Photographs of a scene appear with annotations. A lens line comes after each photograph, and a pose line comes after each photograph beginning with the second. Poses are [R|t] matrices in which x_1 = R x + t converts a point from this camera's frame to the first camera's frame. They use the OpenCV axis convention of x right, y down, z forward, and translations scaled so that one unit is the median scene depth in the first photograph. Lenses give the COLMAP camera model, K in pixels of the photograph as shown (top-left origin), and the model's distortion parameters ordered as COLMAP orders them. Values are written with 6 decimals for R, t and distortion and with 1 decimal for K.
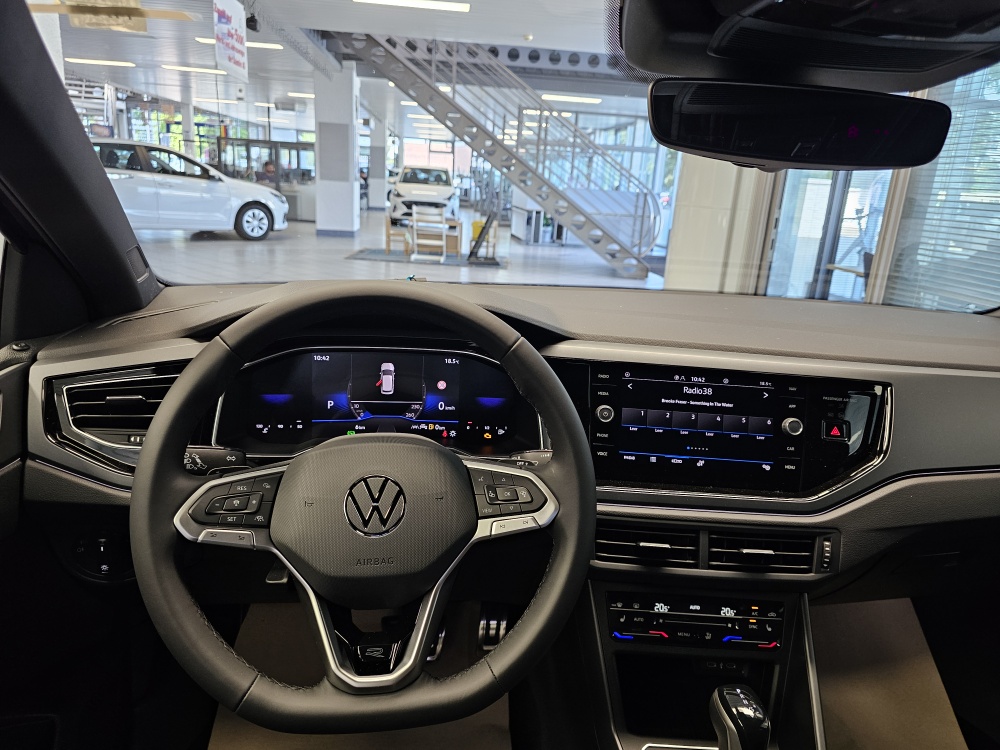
lens RADIAL K [[692.8, 0, 503.8], [0, 692.8, 370.1], [0, 0, 1]] dist [0.047796, -0.053326]
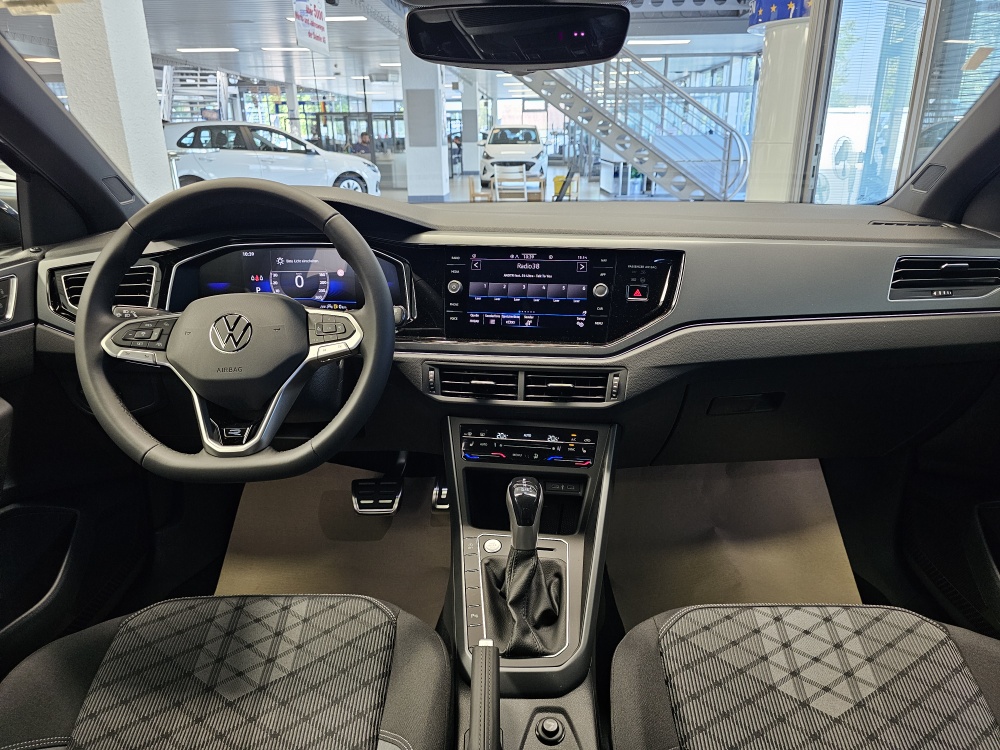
lens RADIAL K [[692.8, 0, 505.0], [0, 692.8, 375.5], [0, 0, 1]] dist [0.047796, -0.053326]
pose [[0.987461, -0.021430, -0.156403, 0.404719], [0.030715, 0.997891, 0.057193, 0.145424], [0.154847, -0.061280, 0.986036, -0.234988]]
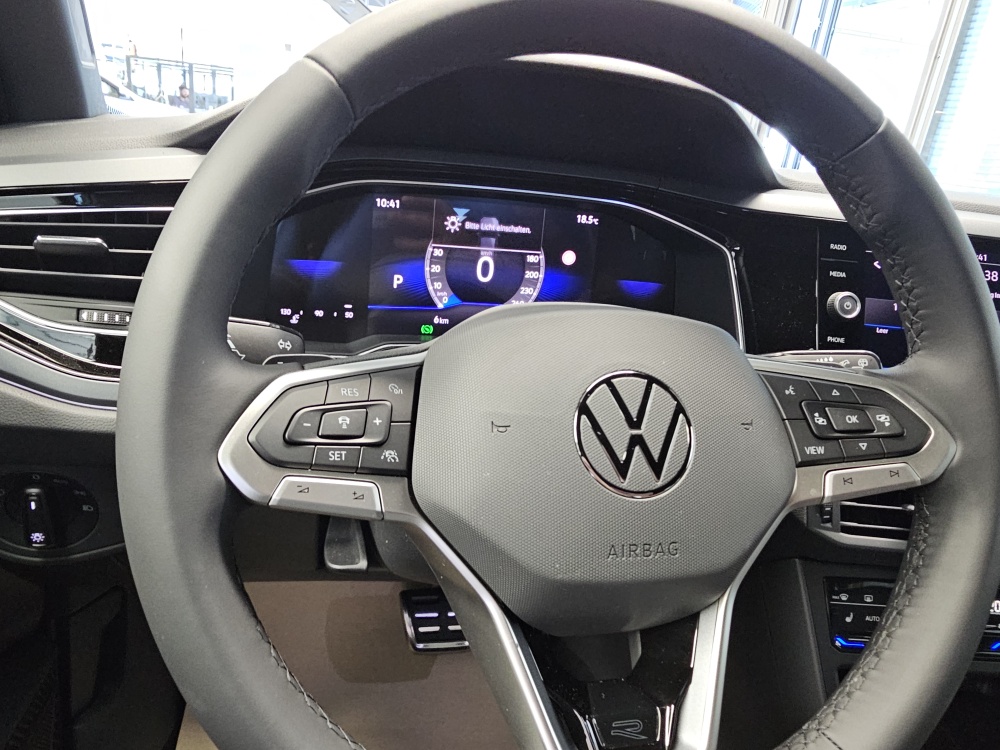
lens RADIAL K [[689.5, 0, 459.0], [0, 689.5, 372.1], [0, 0, 1]] dist [0.021499, -0.012074]
pose [[0.997895, 0.023451, 0.060463, -0.224049], [-0.027997, 0.996754, 0.075478, 0.080216], [-0.058497, -0.077012, 0.995313, 0.360110]]
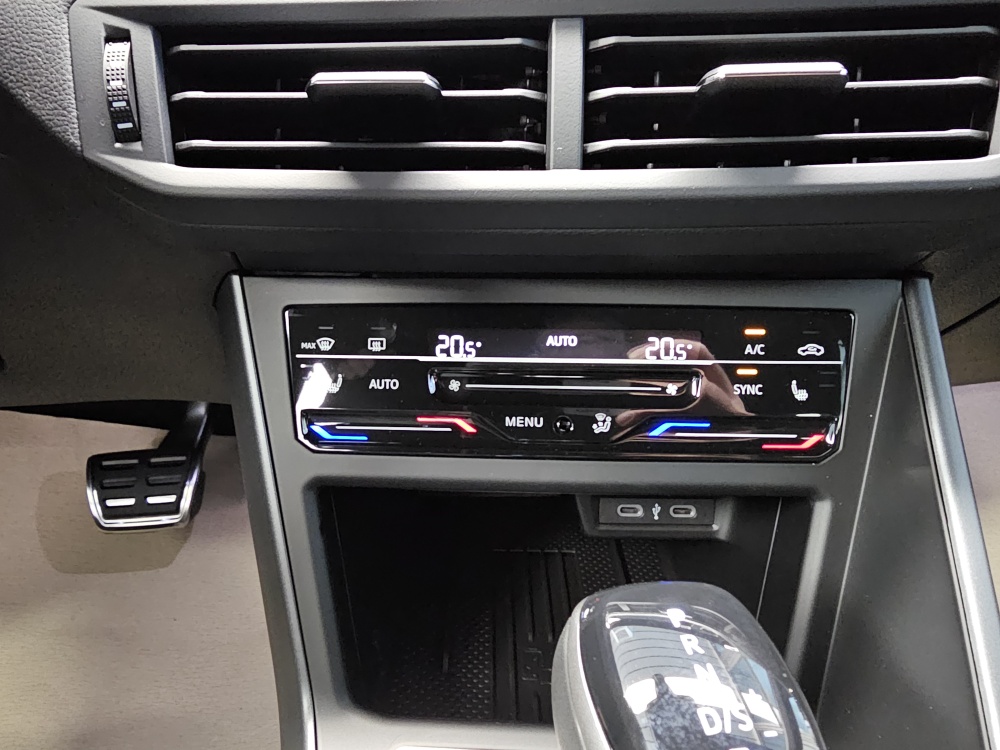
lens RADIAL K [[689.5, 0, 457.3], [0, 689.5, 371.0], [0, 0, 1]] dist [0.021499, -0.012074]
pose [[0.997480, -0.044283, -0.055424, 0.226545], [0.053741, 0.981672, 0.182846, 0.273515], [0.046311, -0.185364, 0.981578, 0.640493]]
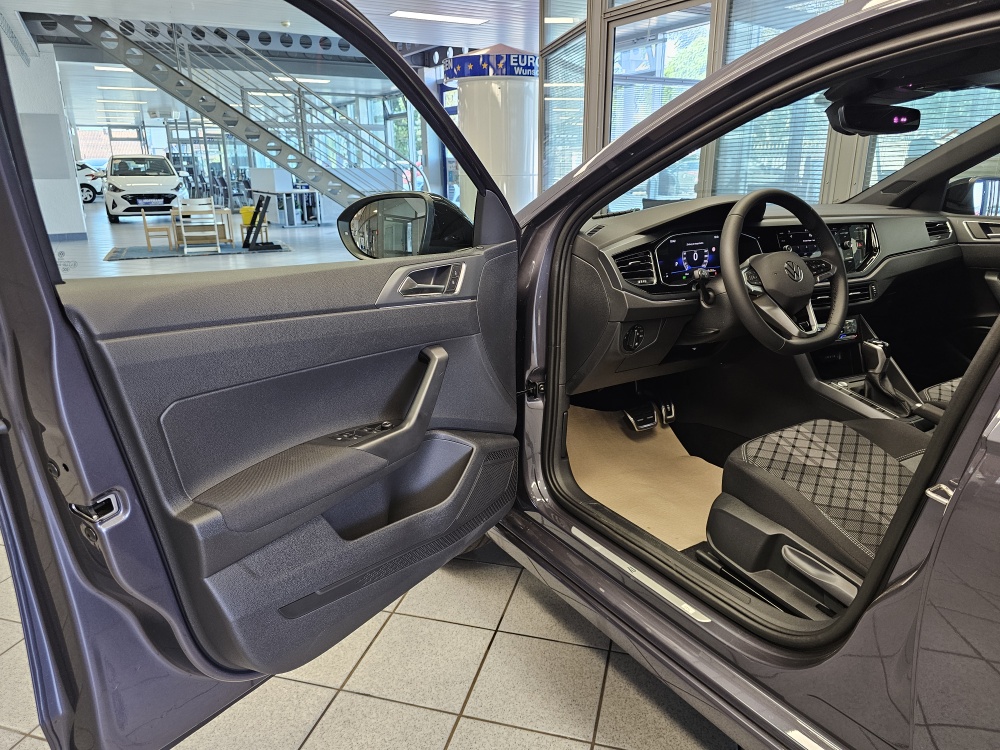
lens RADIAL K [[692.8, 0, 505.3], [0, 692.8, 372.0], [0, 0, 1]] dist [0.047796, -0.053326]
pose [[0.902137, -0.186257, 0.389175, -1.517367], [0.173121, 0.982487, 0.068905, 0.129546], [-0.395194, 0.005212, 0.918583, -0.660798]]
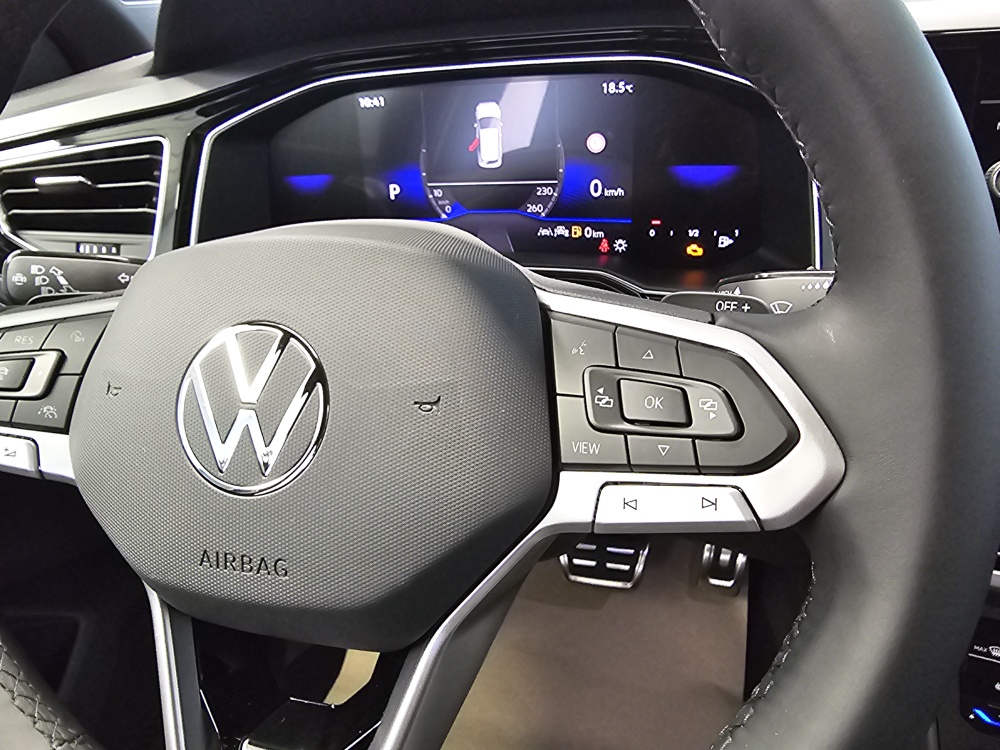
lens RADIAL K [[689.5, 0, 463.5], [0, 689.5, 357.7], [0, 0, 1]] dist [0.021499, -0.012074]
pose [[0.904389, 0.060461, -0.422405, 0.039862], [0.028215, 0.979271, 0.200577, 0.068236], [0.425776, -0.193318, 0.883936, 0.495654]]
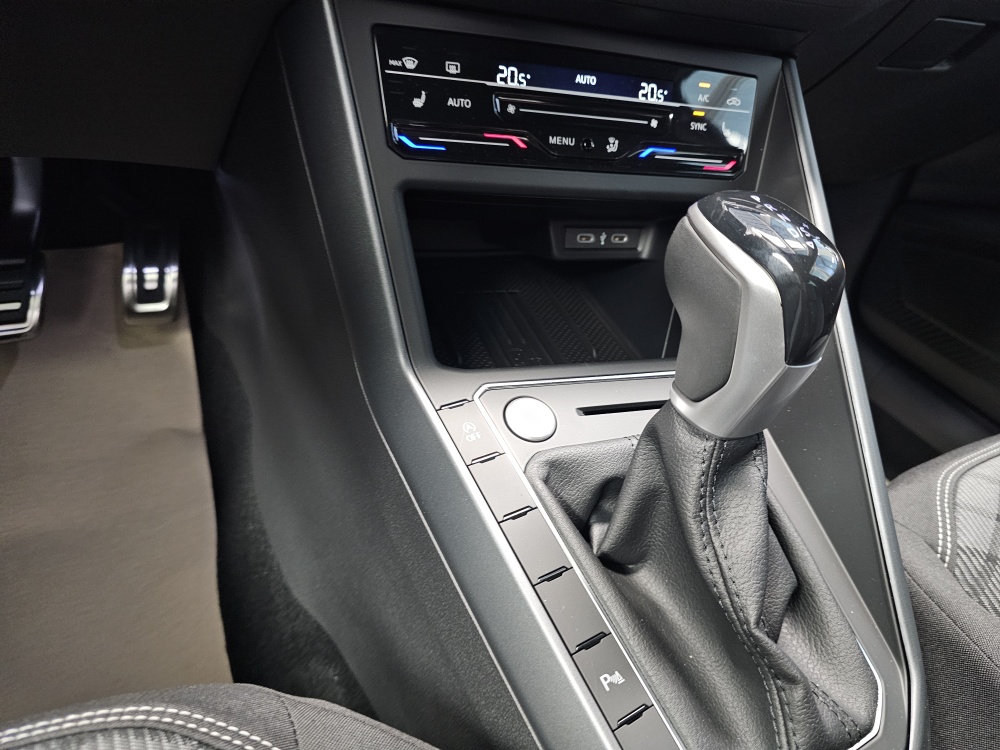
lens RADIAL K [[692.8, 0, 499.4], [0, 692.8, 369.2], [0, 0, 1]] dist [0.047796, -0.053326]
pose [[0.928958, -0.102855, 0.355609, 0.054982], [-0.033889, 0.932963, 0.358375, 0.329610], [-0.368630, -0.344966, 0.863198, 0.557166]]
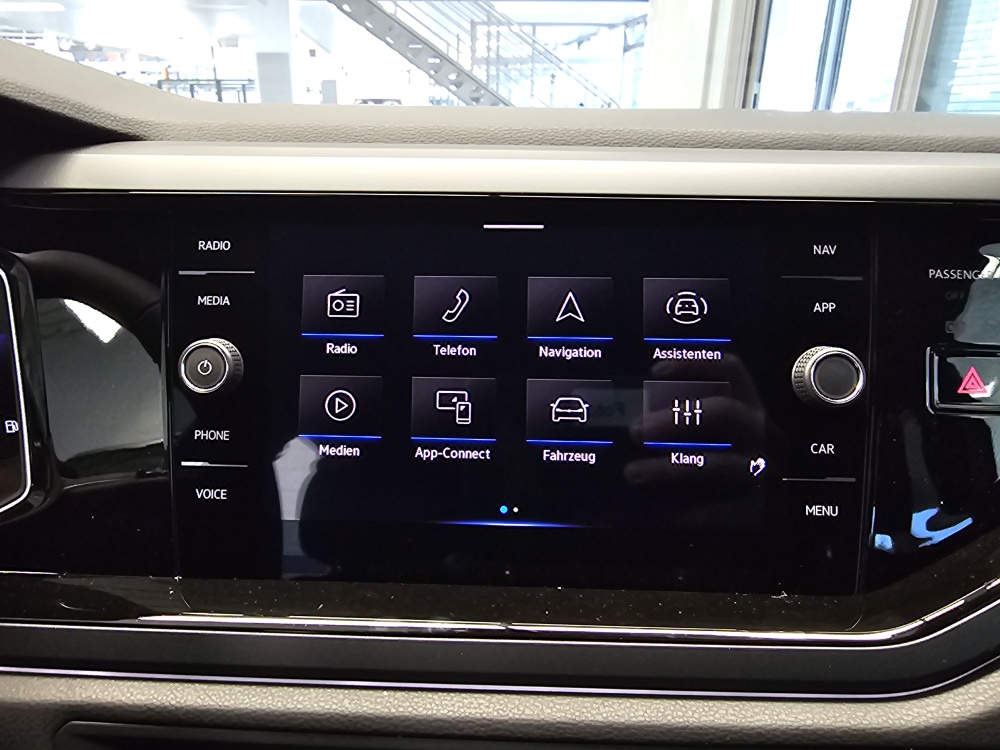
lens RADIAL K [[689.5, 0, 455.0], [0, 689.5, 363.3], [0, 0, 1]] dist [0.021499, -0.012074]
pose [[0.997617, -0.053330, -0.043775, 0.250192], [0.056589, 0.995428, 0.076946, 0.041656], [0.039471, -0.079240, 0.996074, 0.652718]]
